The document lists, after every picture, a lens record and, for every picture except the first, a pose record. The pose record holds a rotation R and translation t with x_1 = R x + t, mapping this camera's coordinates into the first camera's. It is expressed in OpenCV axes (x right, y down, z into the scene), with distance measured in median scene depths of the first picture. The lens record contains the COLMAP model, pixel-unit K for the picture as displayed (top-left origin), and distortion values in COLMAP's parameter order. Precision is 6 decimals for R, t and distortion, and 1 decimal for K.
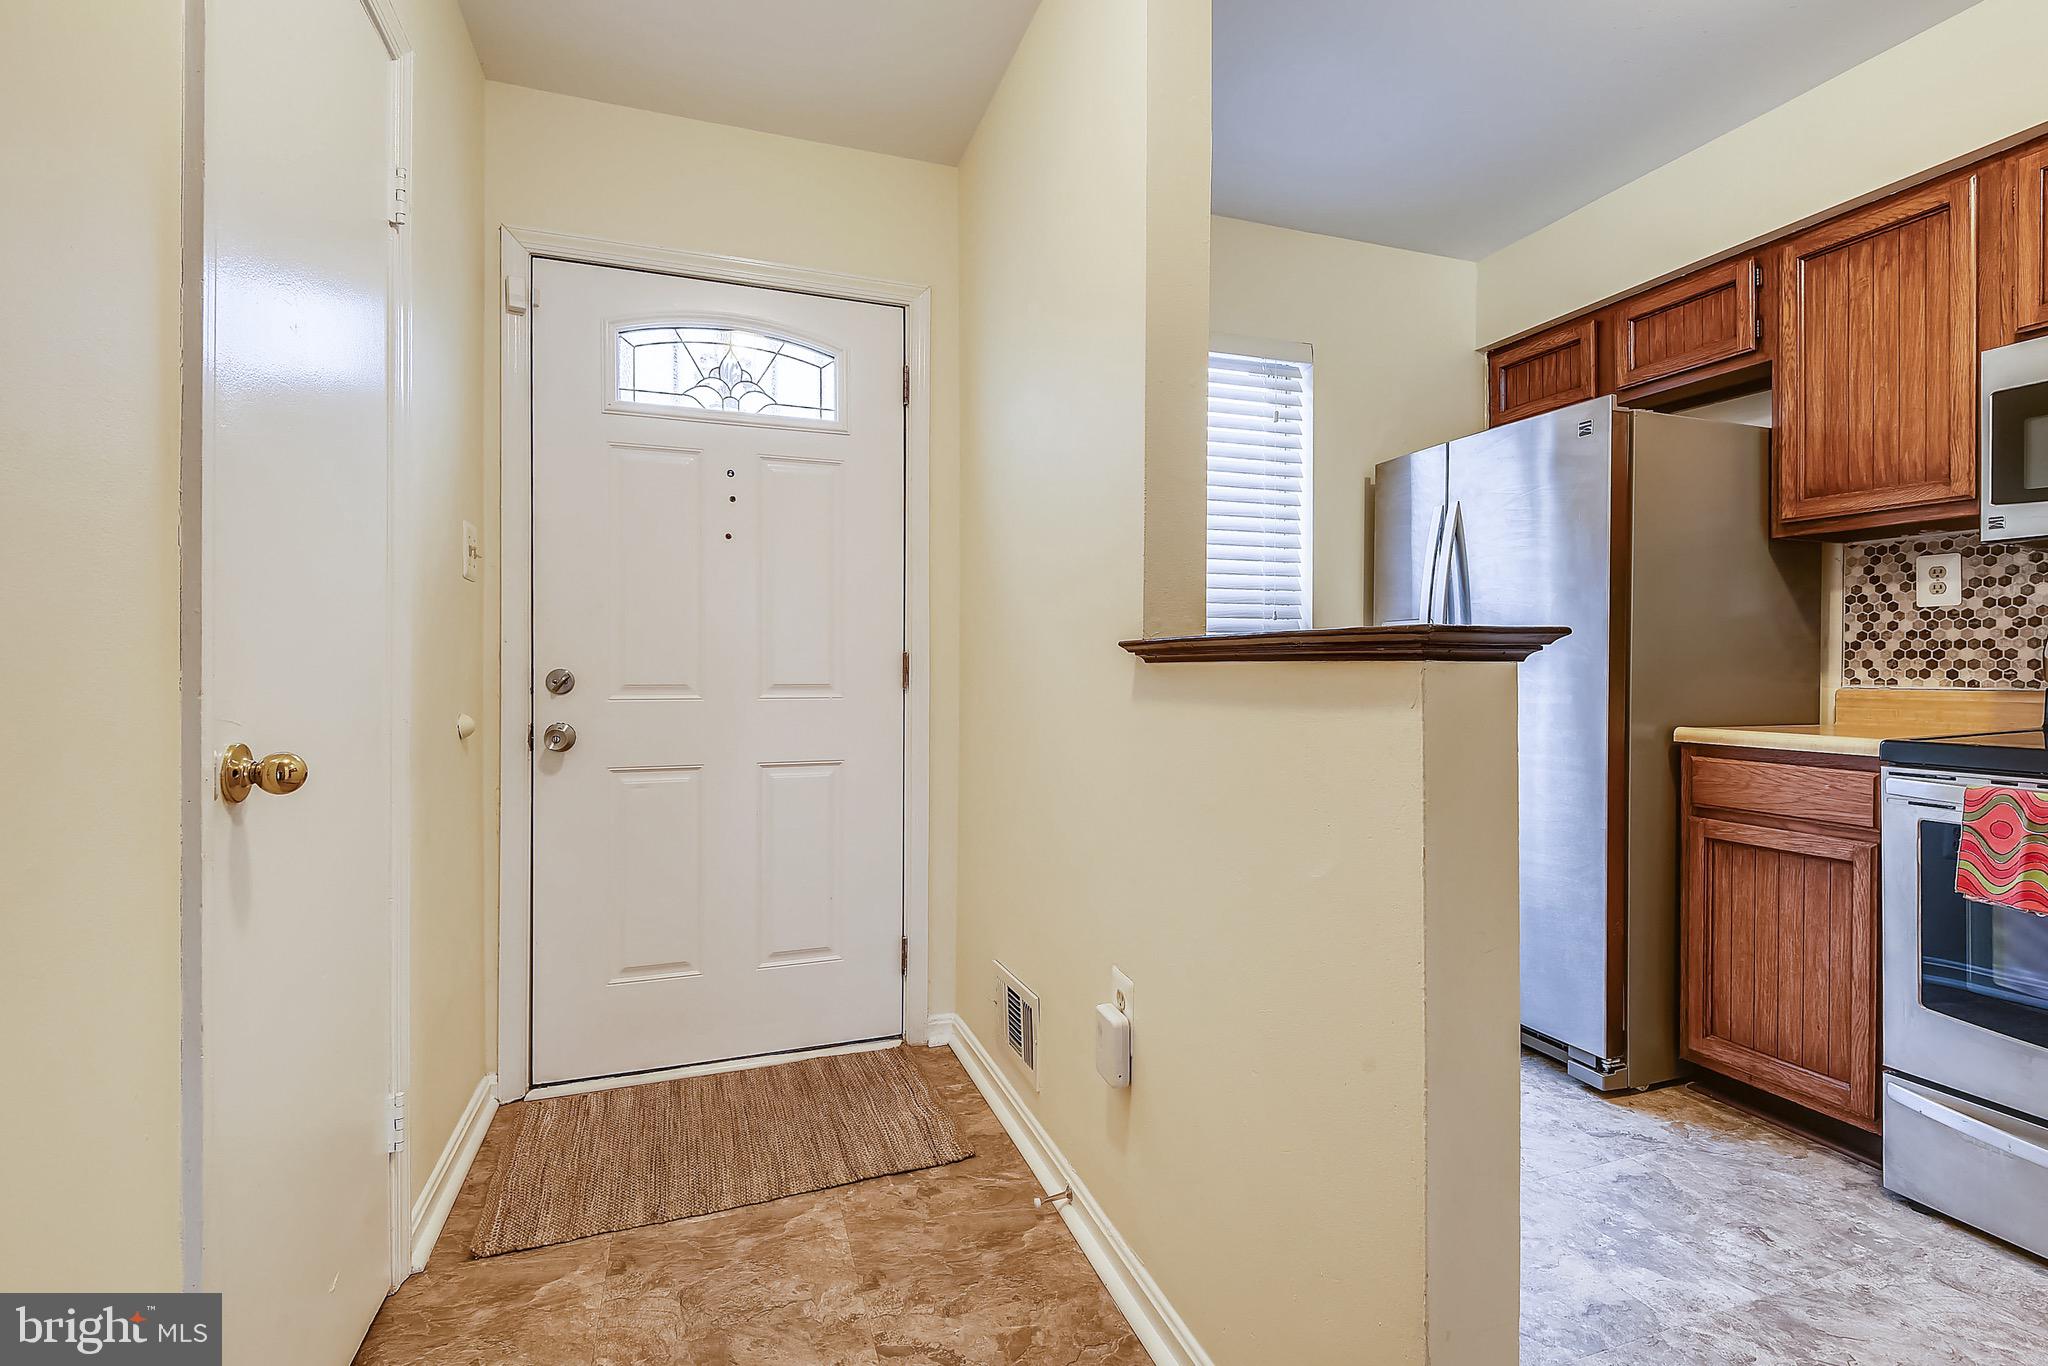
lens RADIAL K [[936.1, 0, 1023.4], [0, 936.1, 675.0], [0, 0, 1]] dist [-0.000473, -0.007927]
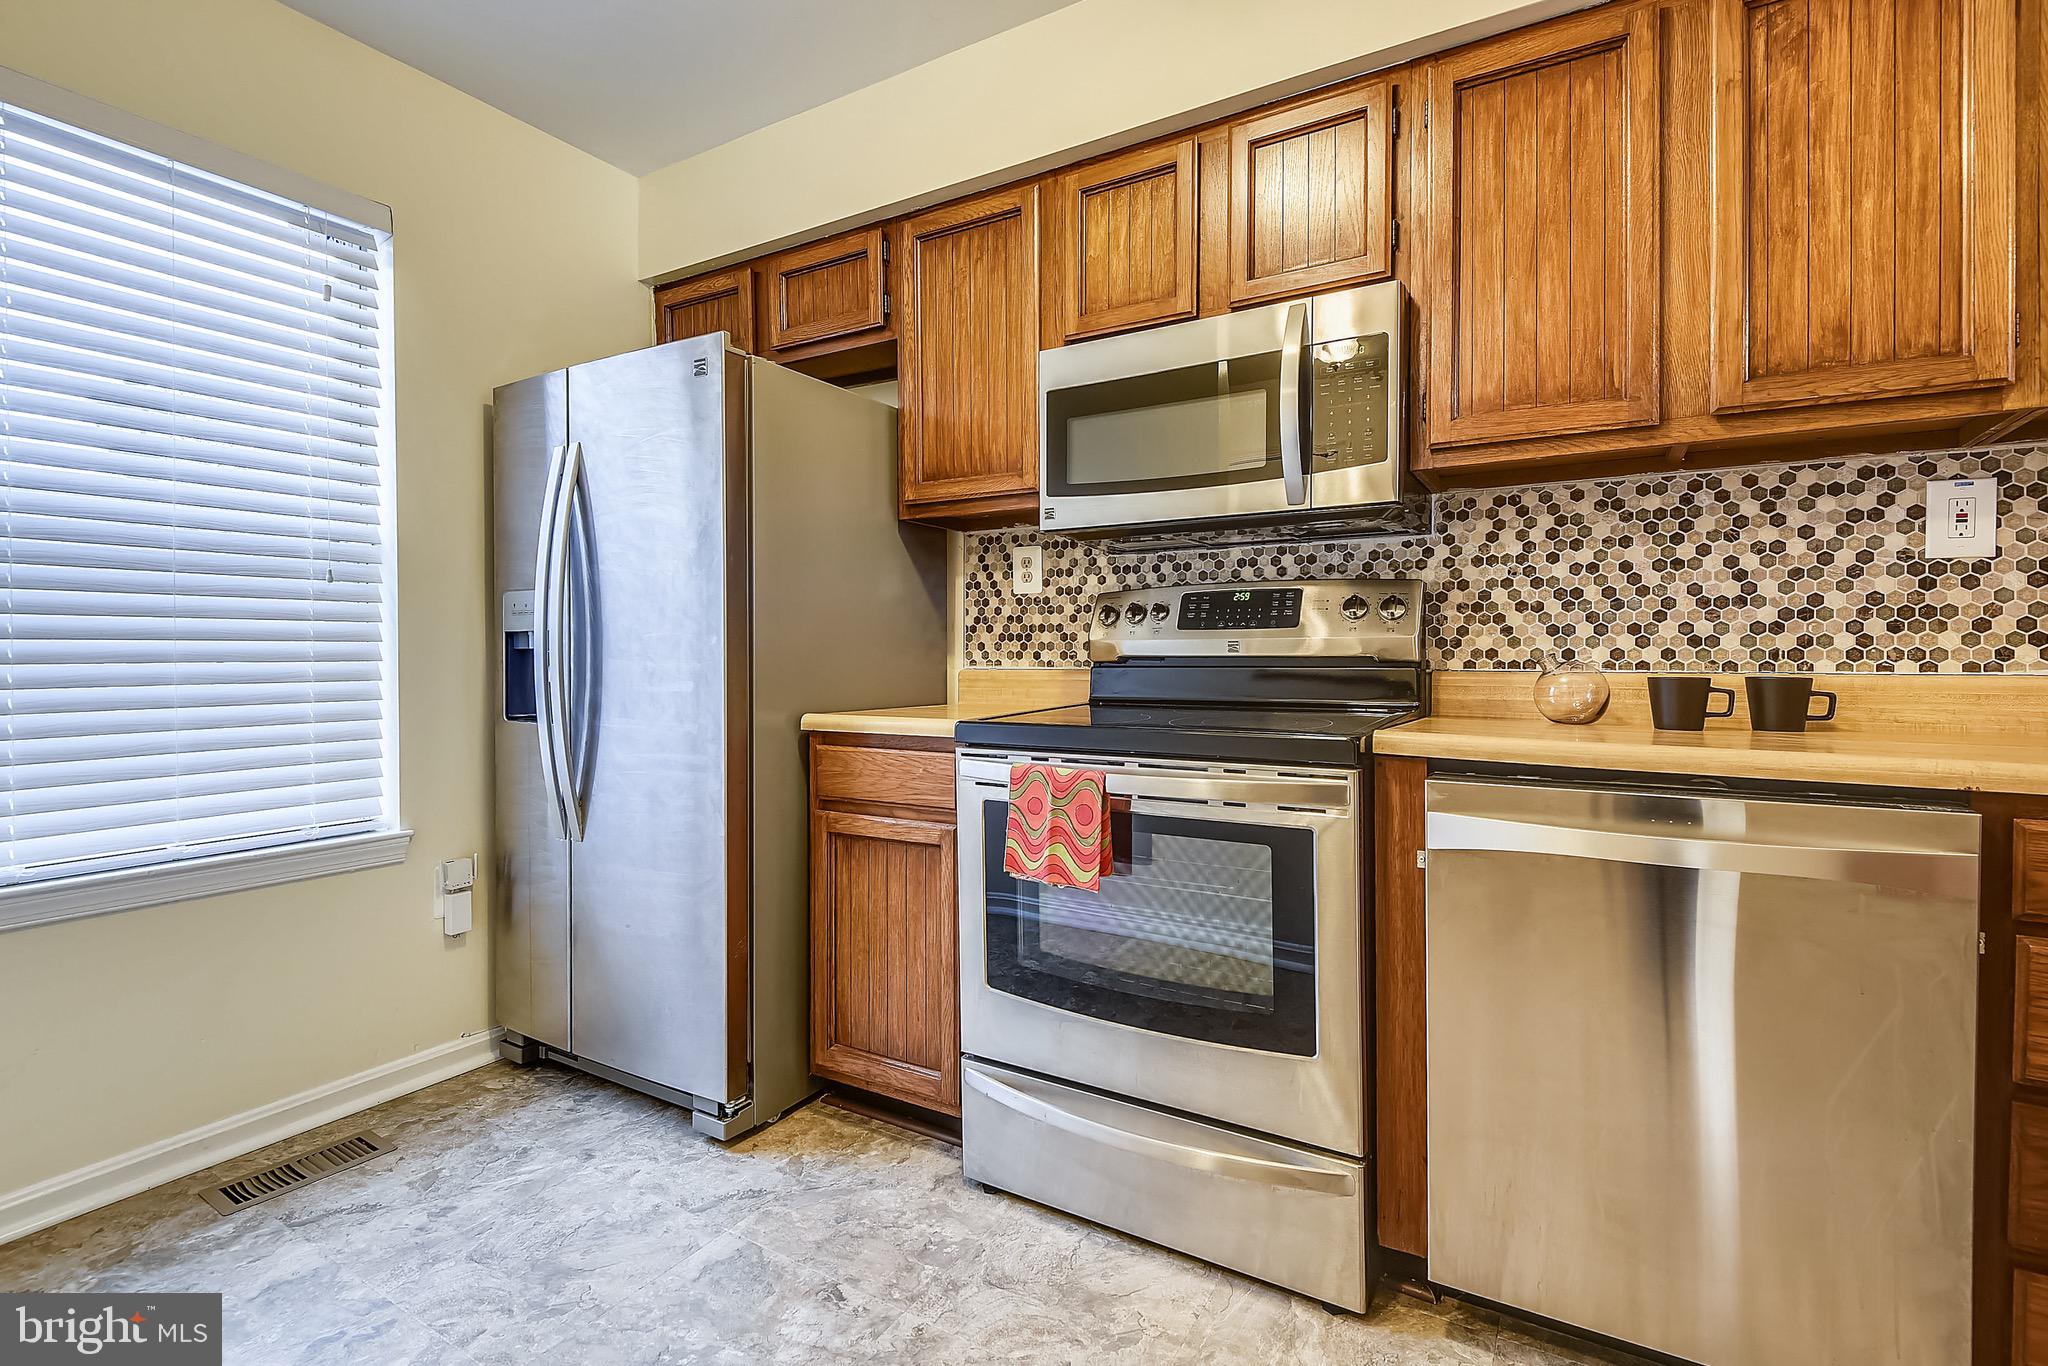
lens RADIAL K [[942.8, 0, 1034.1], [0, 942.8, 663.9], [0, 0, 1]] dist [0.000344, -0.000584]
pose [[0.759082, -0.007550, 0.650951, 0.274023], [0.007156, 0.999969, 0.003254, 0.005611], [-0.650955, 0.002188, 0.759113, 0.153831]]
